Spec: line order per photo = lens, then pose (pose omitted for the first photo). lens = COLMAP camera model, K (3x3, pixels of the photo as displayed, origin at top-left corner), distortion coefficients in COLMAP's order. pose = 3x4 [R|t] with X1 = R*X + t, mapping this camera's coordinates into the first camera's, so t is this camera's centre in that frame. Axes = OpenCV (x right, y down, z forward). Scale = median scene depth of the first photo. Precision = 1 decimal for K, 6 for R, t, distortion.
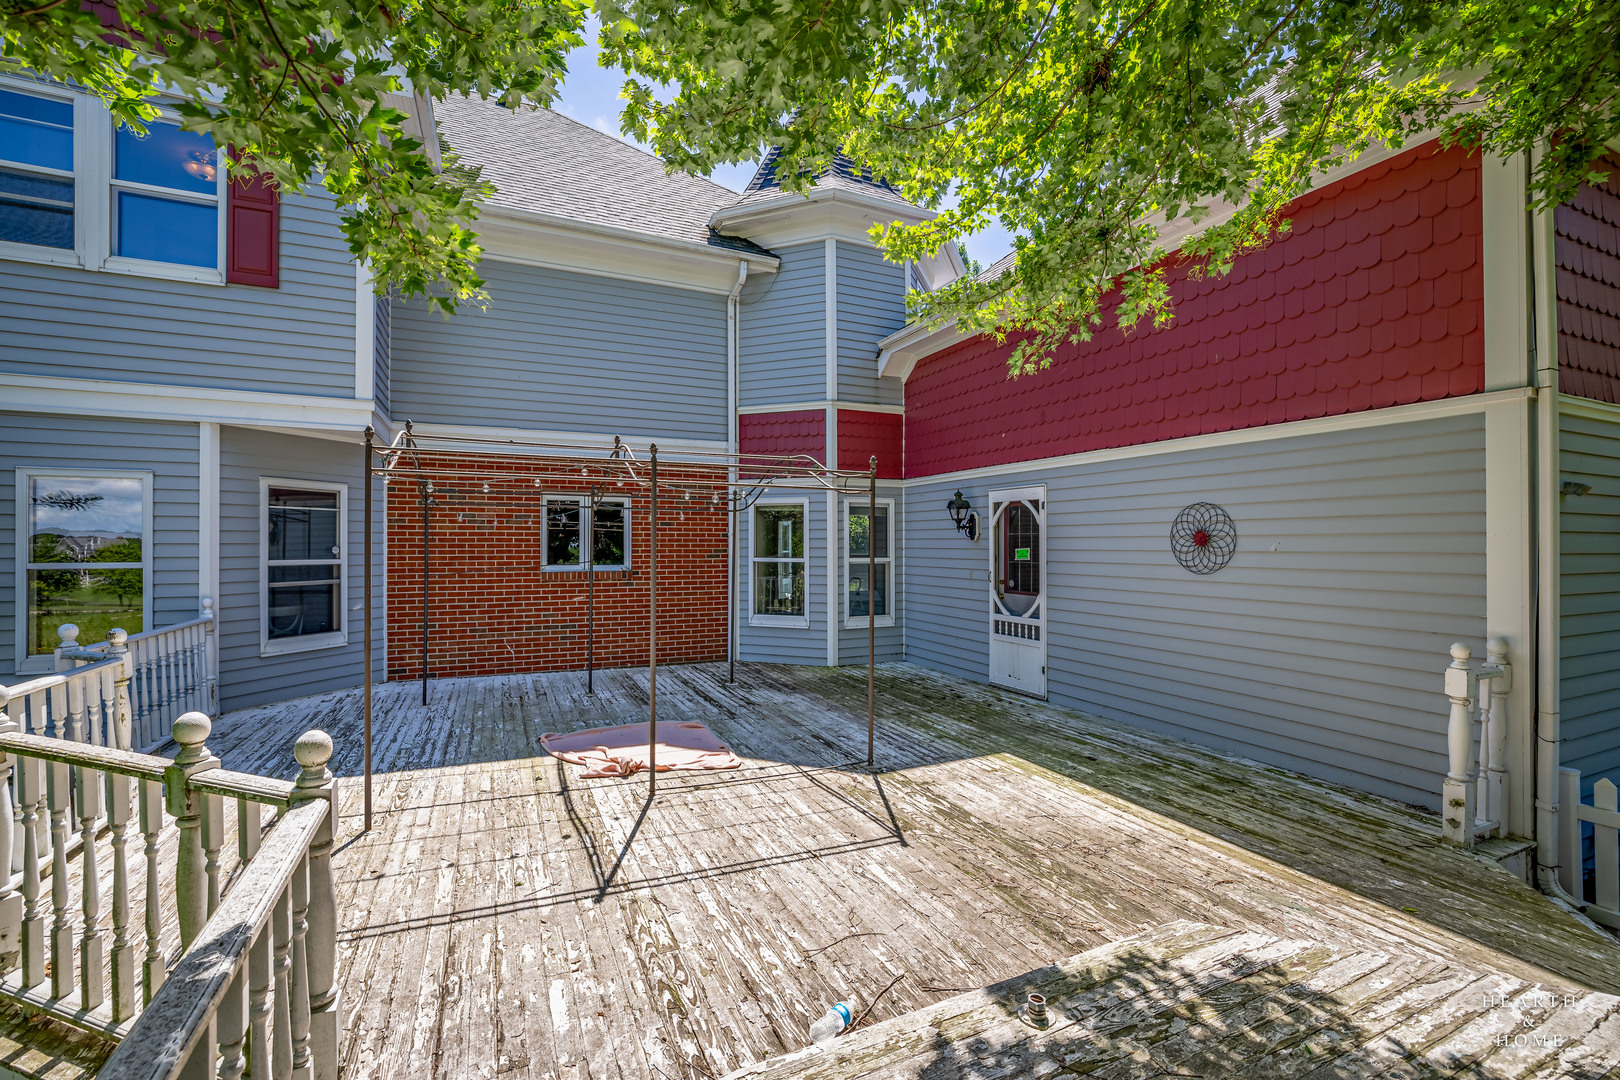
lens RADIAL K [[676.9, 0, 807.4], [0, 676.9, 543.5], [0, 0, 1]] dist [0.000972, 0.000520]
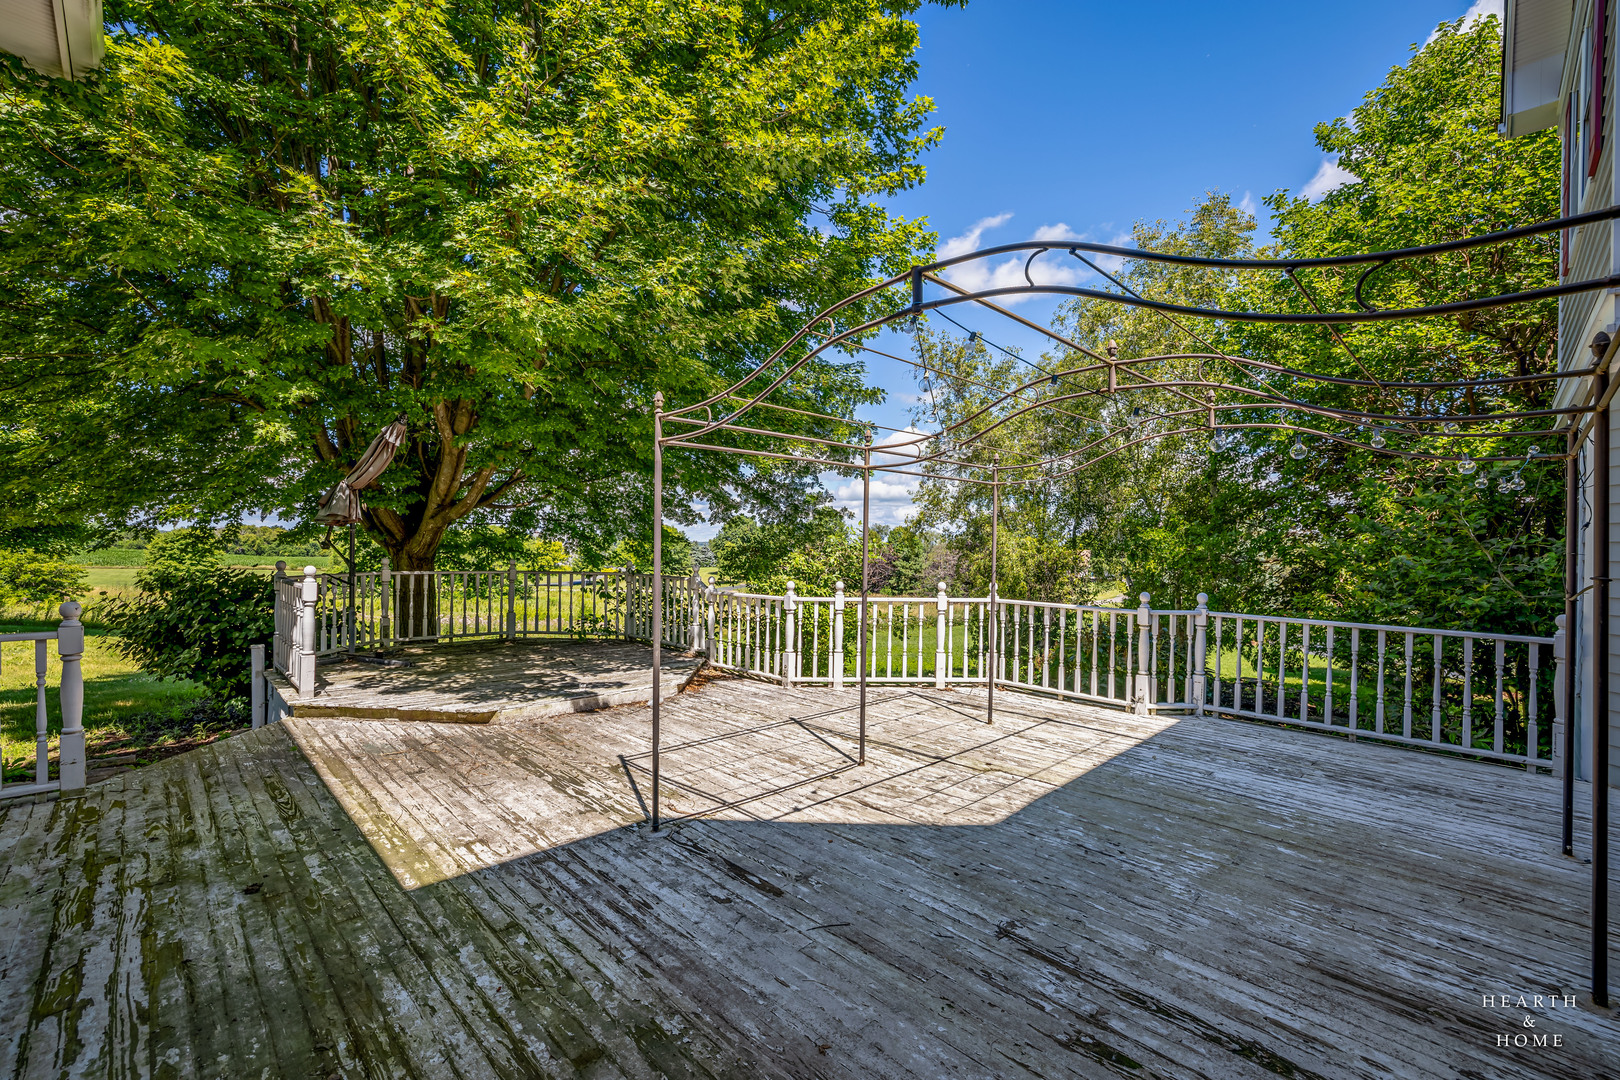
lens RADIAL K [[676.9, 0, 808.7], [0, 676.9, 545.6], [0, 0, 1]] dist [0.000972, 0.000520]
pose [[-0.935510, -0.018928, -0.352793, 0.221444], [-0.019629, 0.999806, -0.001590, 0.032058], [0.352754, 0.005438, -0.935700, 1.912301]]
